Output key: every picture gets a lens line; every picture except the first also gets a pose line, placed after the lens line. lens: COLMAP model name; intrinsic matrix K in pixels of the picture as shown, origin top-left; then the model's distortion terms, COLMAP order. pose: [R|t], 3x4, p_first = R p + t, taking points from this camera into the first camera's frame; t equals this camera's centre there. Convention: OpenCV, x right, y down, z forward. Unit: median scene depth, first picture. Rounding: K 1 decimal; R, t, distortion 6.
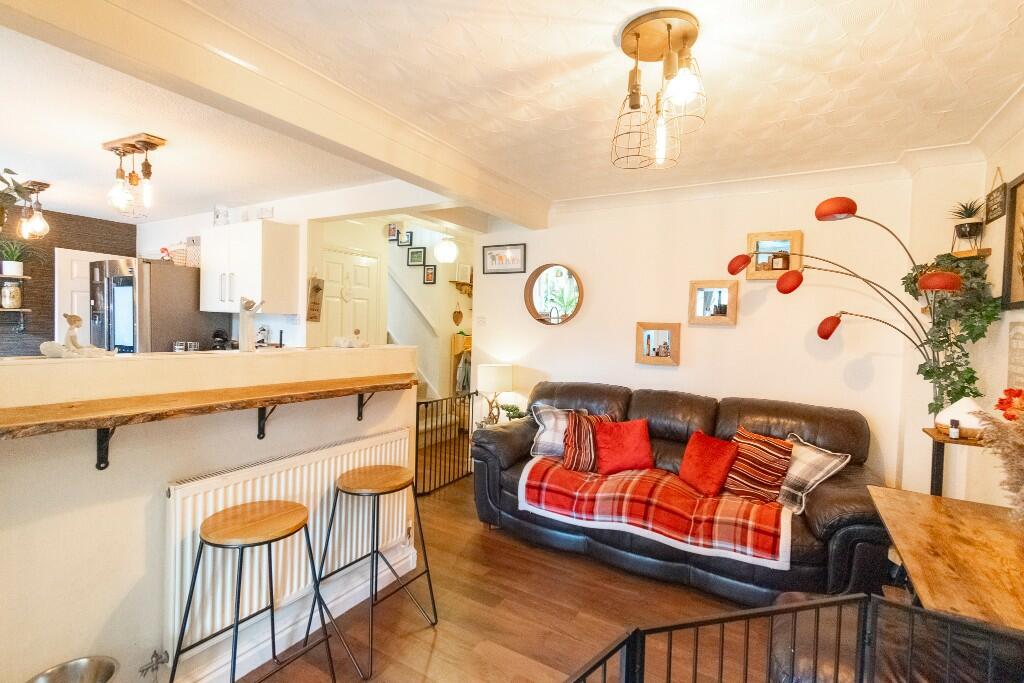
lens RADIAL K [[468.9, 0, 513.7], [0, 468.9, 337.9], [0, 0, 1]] dist [0.003546, 0.001423]
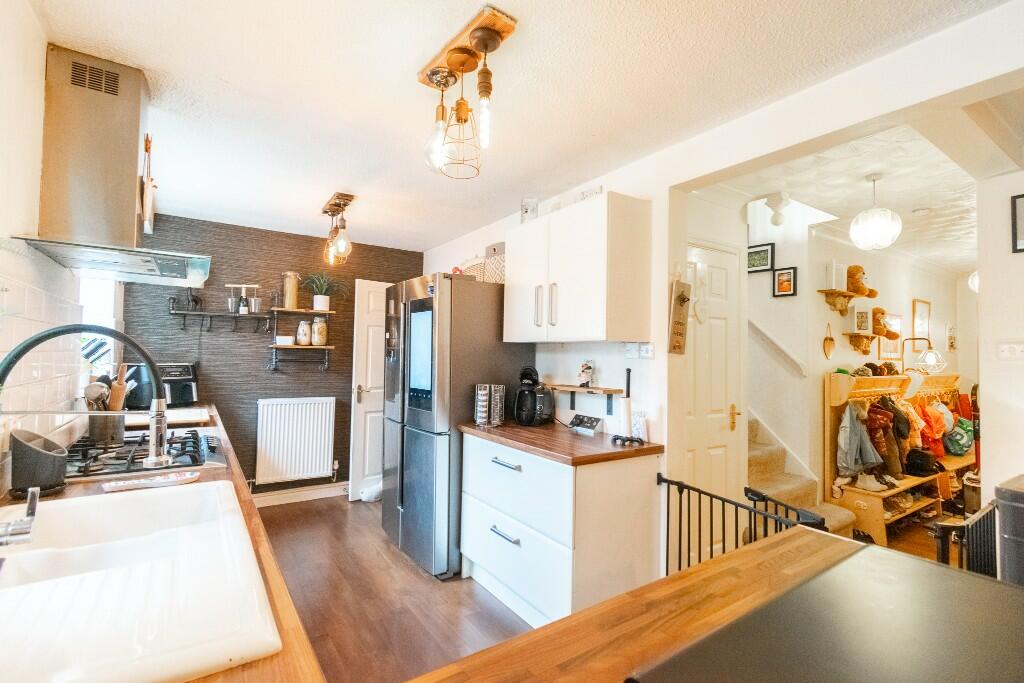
lens RADIAL K [[468.9, 0, 513.7], [0, 468.9, 337.9], [0, 0, 1]] dist [0.003546, 0.001423]
pose [[0.904007, -0.030368, -0.426438, -0.367594], [-0.002959, 0.997006, -0.077273, -0.008087], [0.427508, 0.071117, 0.901210, 0.375867]]
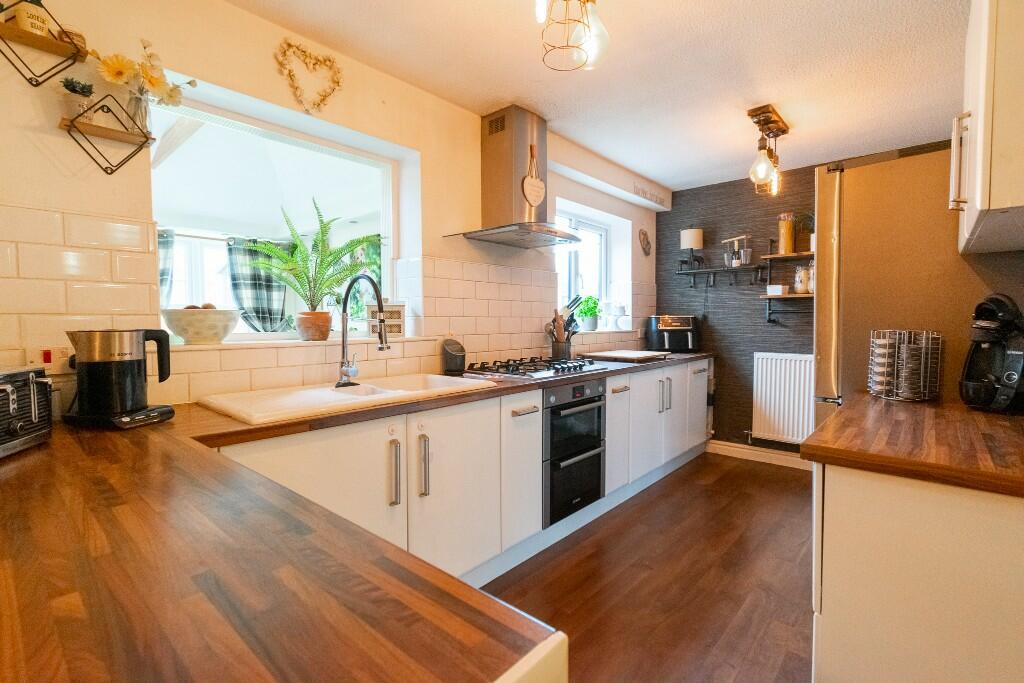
lens RADIAL K [[468.9, 0, 513.7], [0, 468.9, 337.9], [0, 0, 1]] dist [0.003546, 0.001423]
pose [[-0.191084, 0.006644, -0.981551, -0.220494], [-0.031227, 0.999430, 0.012844, 0.021739], [0.981077, 0.033105, -0.190767, 0.765009]]
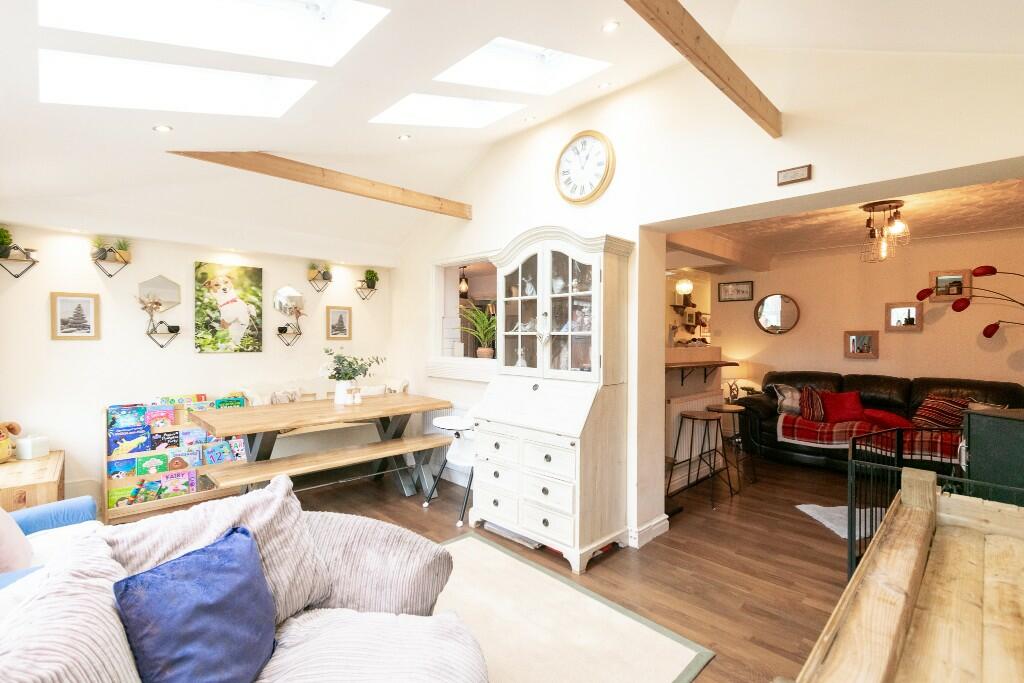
lens RADIAL K [[468.9, 0, 513.7], [0, 468.9, 337.9], [0, 0, 1]] dist [0.003546, 0.001423]
pose [[0.967308, -0.023863, -0.252480, -0.361596], [0.016581, 0.999384, -0.030933, 0.017651], [0.253063, 0.025735, 0.967107, -0.692330]]
